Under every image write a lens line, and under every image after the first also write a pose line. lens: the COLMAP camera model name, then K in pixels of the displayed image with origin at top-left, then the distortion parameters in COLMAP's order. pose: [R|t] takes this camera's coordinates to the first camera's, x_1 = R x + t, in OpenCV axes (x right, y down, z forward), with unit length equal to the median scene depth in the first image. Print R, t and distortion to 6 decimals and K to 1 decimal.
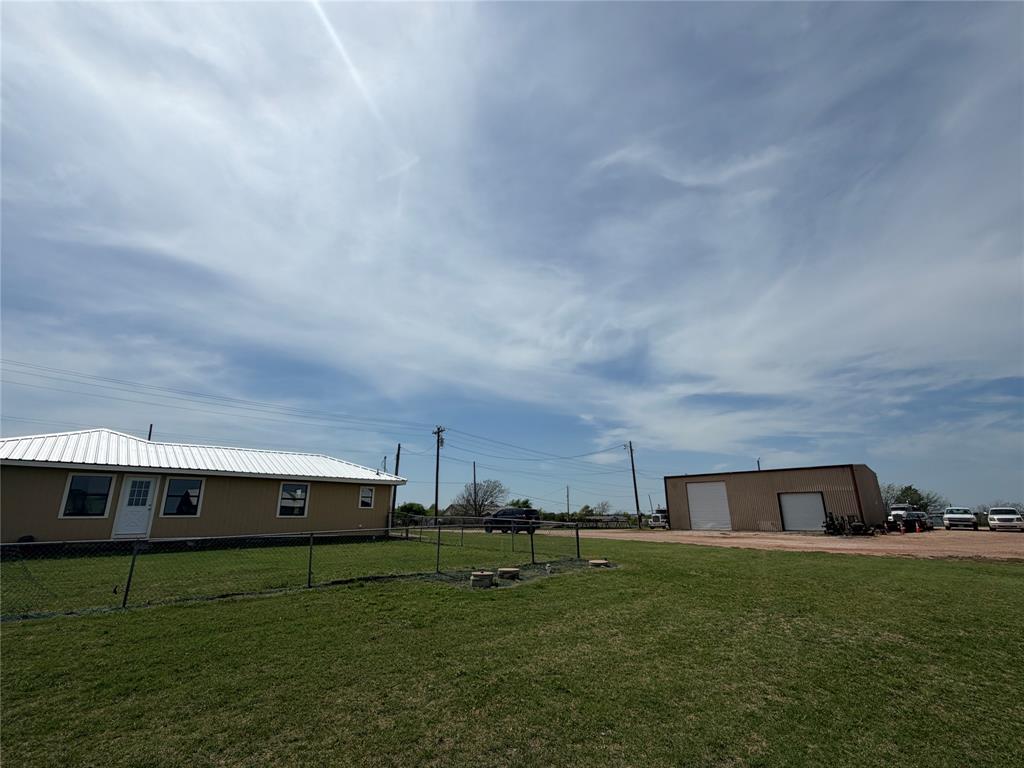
lens RADIAL K [[472.2, 0, 512.0], [0, 472.2, 384.0], [0, 0, 1]] dist [-0.001618, -0.000311]
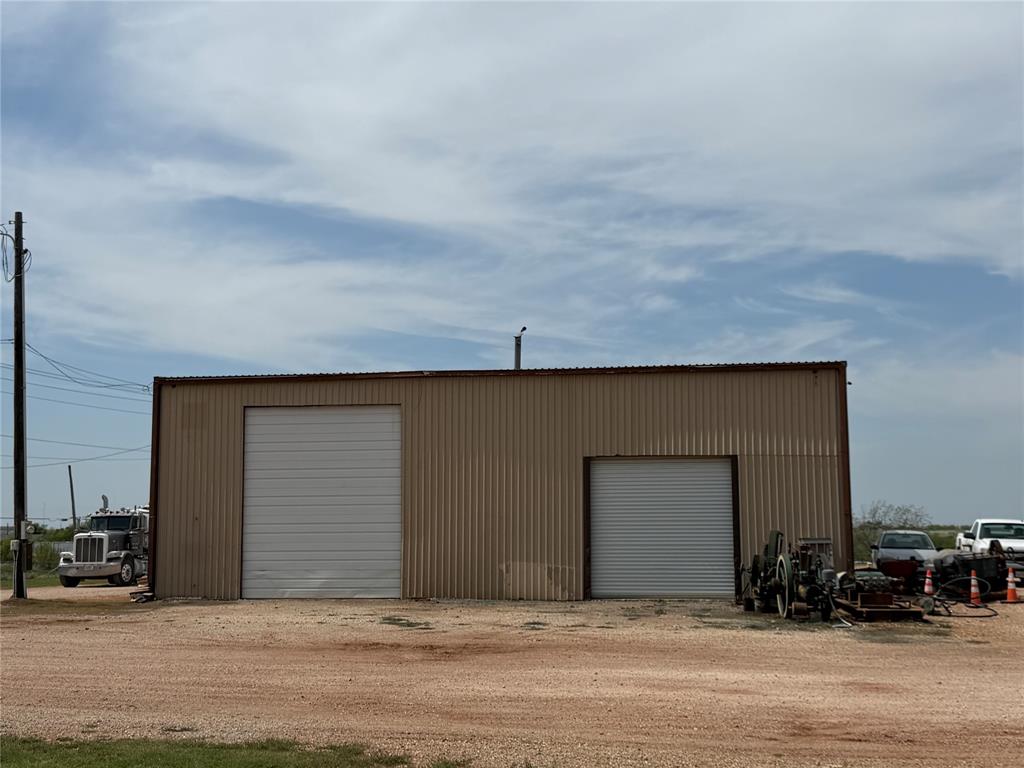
lens RADIAL K [[1372.9, 0, 511.9], [0, 1372.9, 400.5], [0, 0, 1]] dist [0.123675, -0.029503]
pose [[0.831601, 0.054763, 0.552667, 0.050645], [-0.152153, 0.979518, 0.131886, 0.049545], [-0.534124, -0.193766, 0.822901, 0.187964]]
